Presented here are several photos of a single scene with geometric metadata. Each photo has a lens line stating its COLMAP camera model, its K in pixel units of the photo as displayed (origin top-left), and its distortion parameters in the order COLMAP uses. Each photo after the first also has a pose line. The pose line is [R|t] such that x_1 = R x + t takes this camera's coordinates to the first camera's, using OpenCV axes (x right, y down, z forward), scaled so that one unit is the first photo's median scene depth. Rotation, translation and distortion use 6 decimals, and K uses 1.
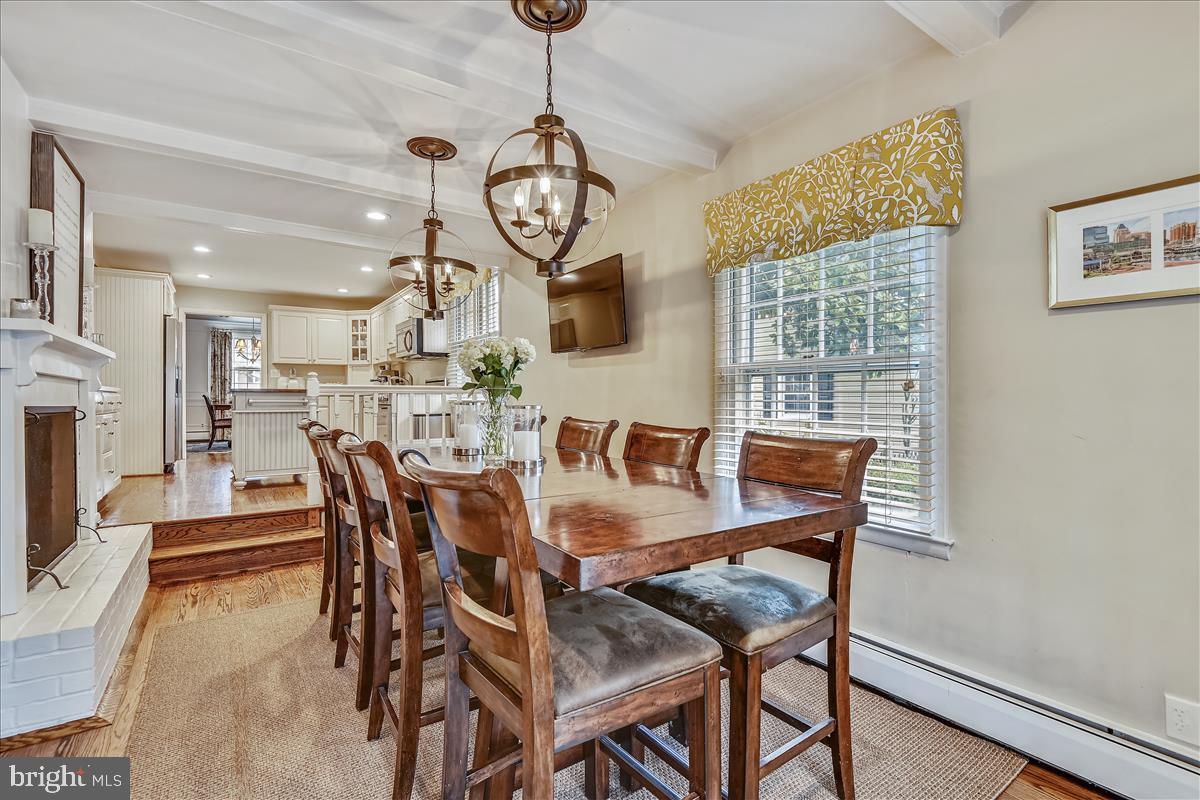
lens RADIAL K [[546.6, 0, 600.0], [0, 546.6, 400.0], [0, 0, 1]] dist [0.027596, -0.022800]
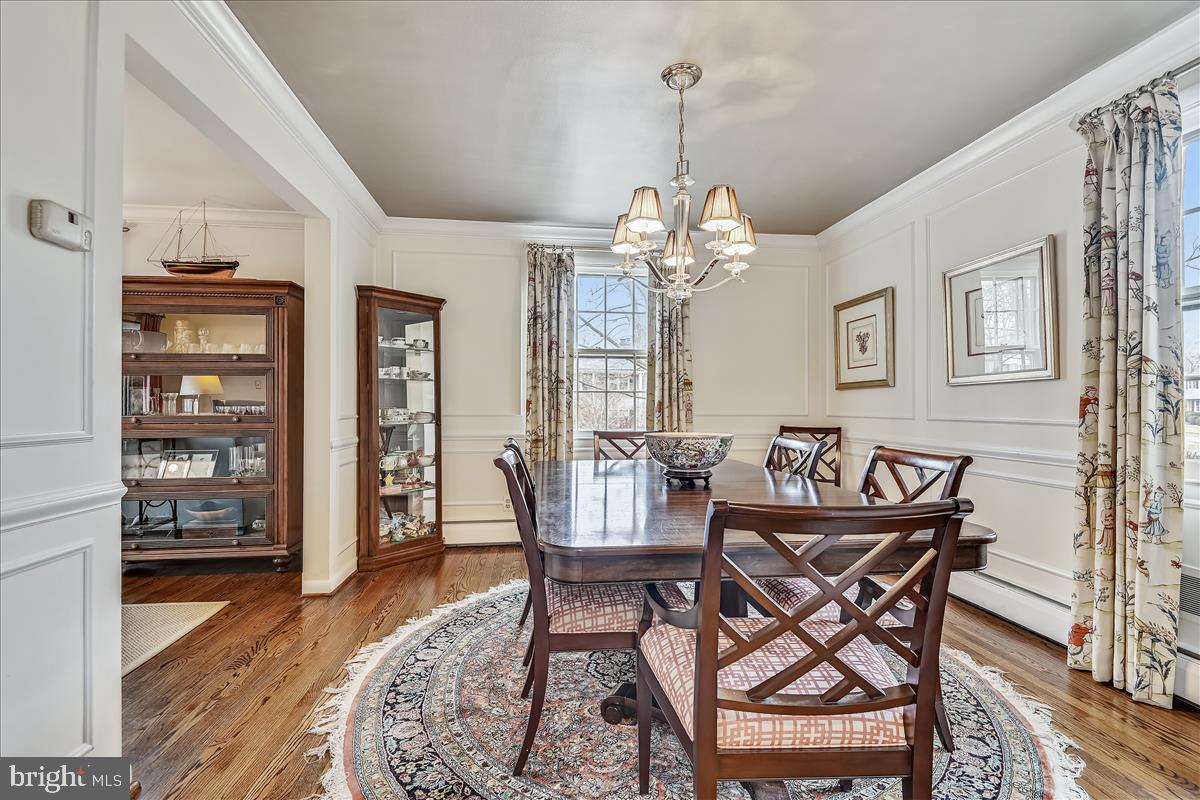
lens RADIAL K [[546.6, 0, 600.0], [0, 546.6, 400.0], [0, 0, 1]] dist [0.027596, -0.022800]
pose [[0.888414, 0.001843, -0.459039, -0.484514], [-0.002139, 0.999998, -0.000126, -0.024317], [0.459037, 0.001094, 0.888416, 0.682513]]
